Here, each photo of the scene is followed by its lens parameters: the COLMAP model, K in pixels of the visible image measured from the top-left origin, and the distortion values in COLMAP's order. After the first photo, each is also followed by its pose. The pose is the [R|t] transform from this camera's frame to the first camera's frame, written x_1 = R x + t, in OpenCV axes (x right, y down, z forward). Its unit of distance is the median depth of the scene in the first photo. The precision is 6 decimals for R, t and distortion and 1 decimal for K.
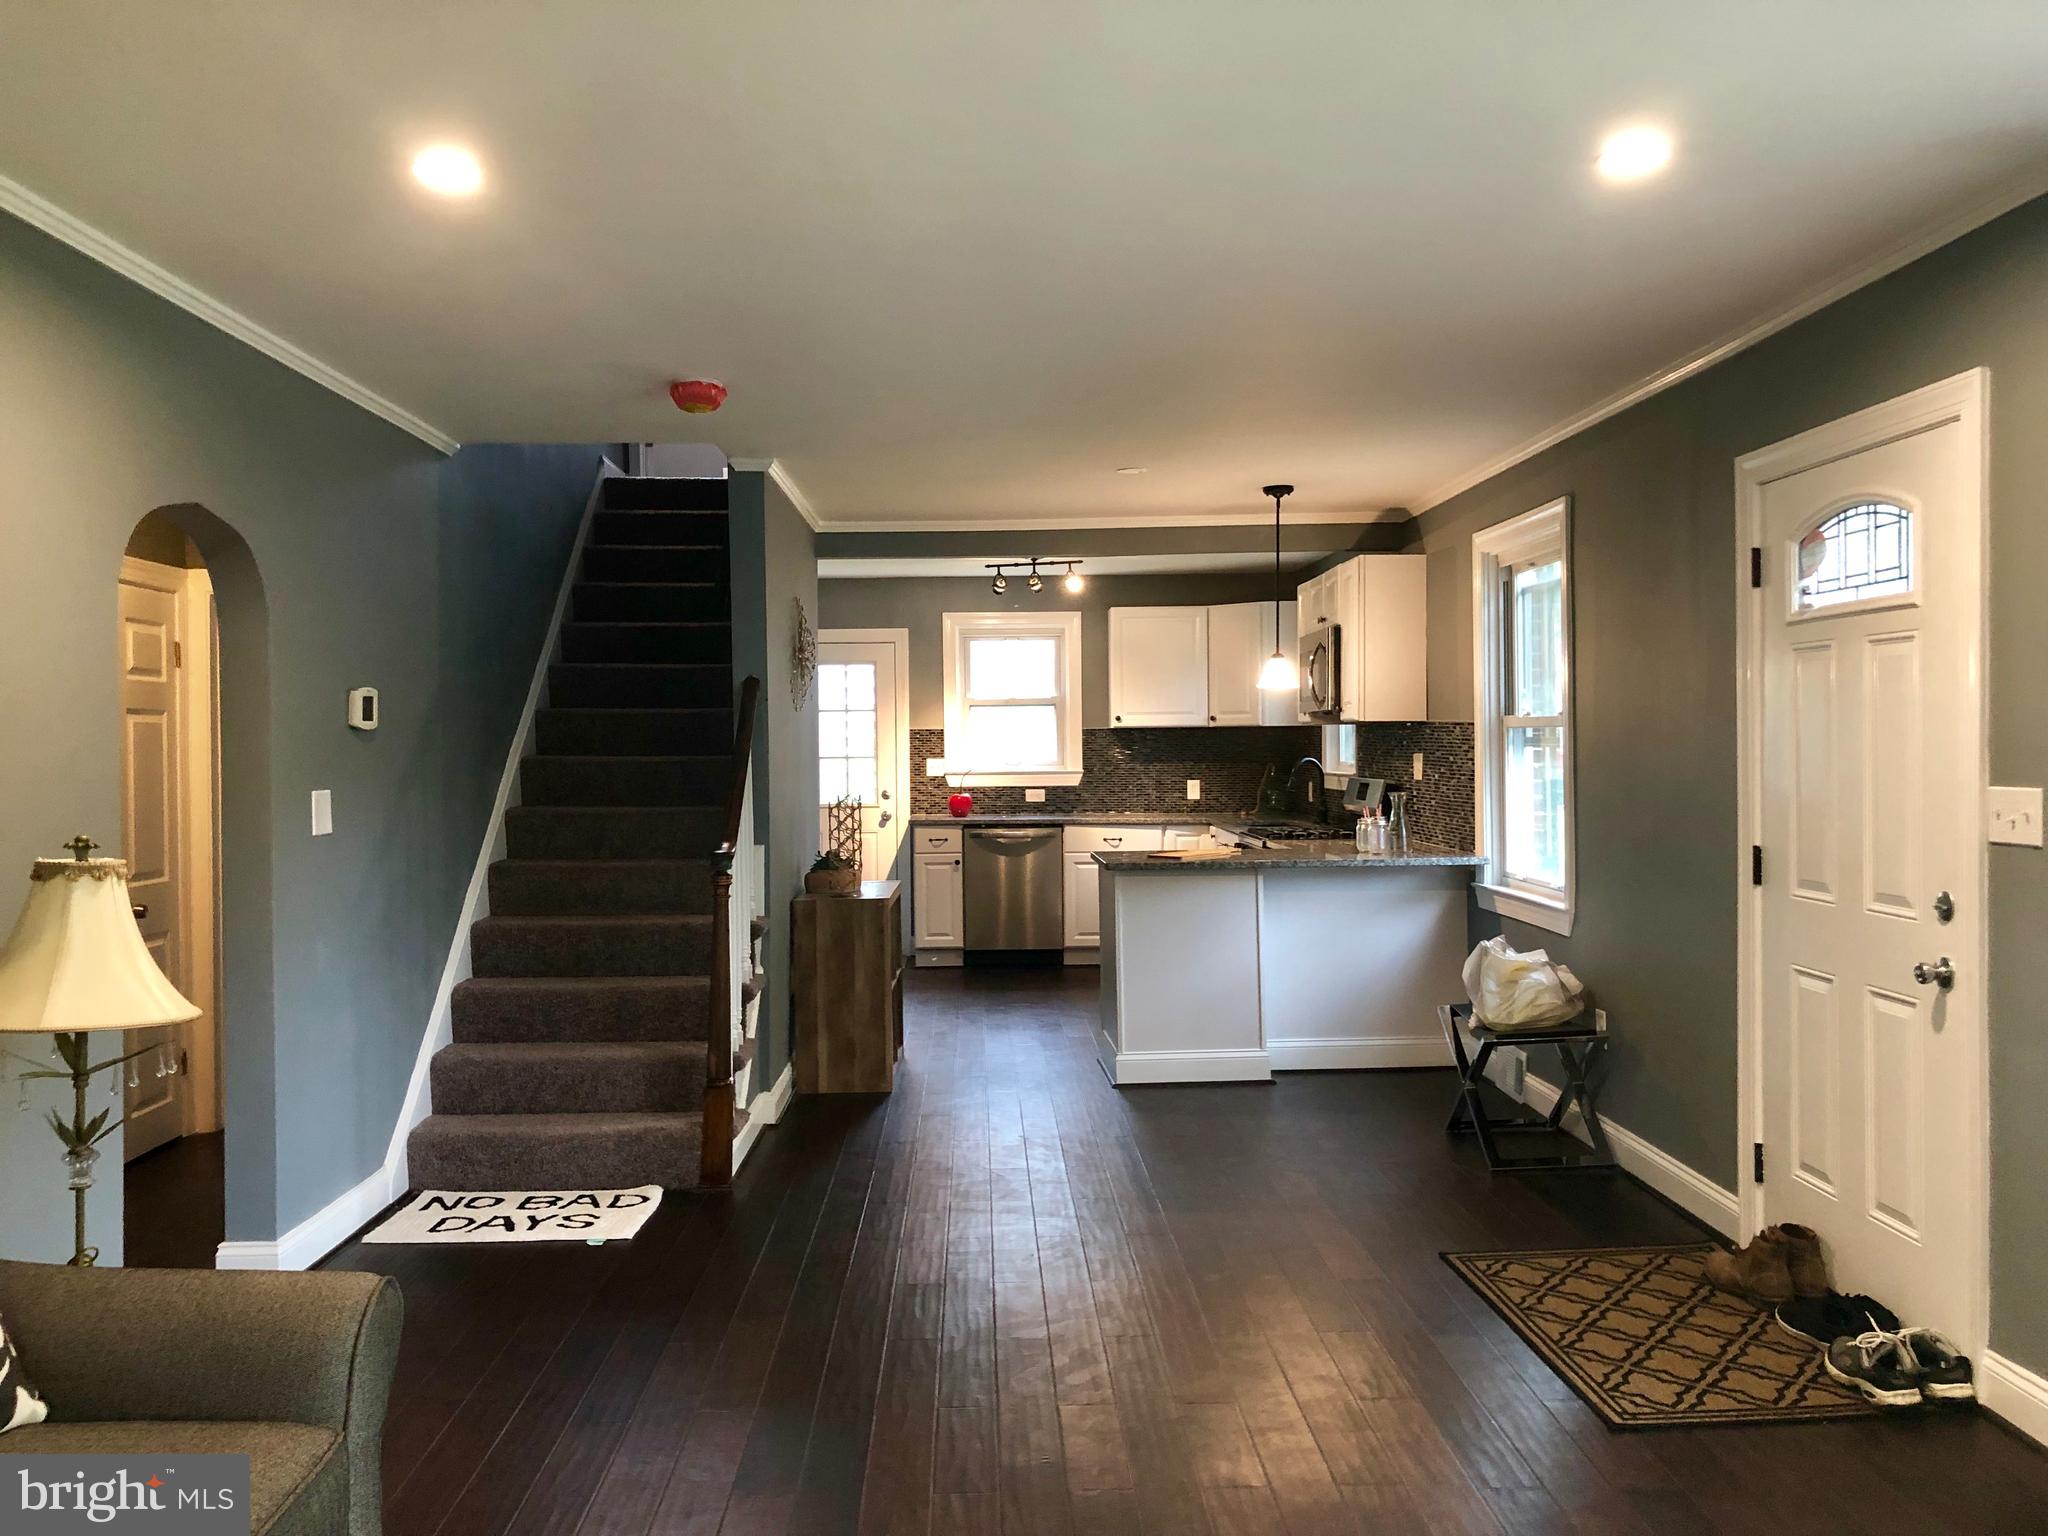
lens RADIAL K [[1639.1, 0, 1023.5], [0, 1639.1, 763.8], [0, 0, 1]] dist [-0.007546, -0.021970]
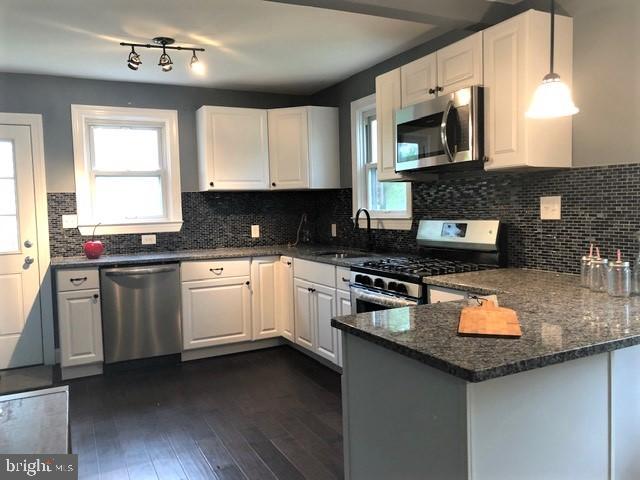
lens RADIAL K [[512.2, 0, 323.4], [0, 512.2, 236.6], [0, 0, 1]] dist [-0.007546, -0.021970]
pose [[0.899168, -0.039464, 0.435821, -0.049836], [0.024221, 0.998887, 0.040478, 0.002627], [-0.436933, -0.025840, 0.899123, 0.542046]]
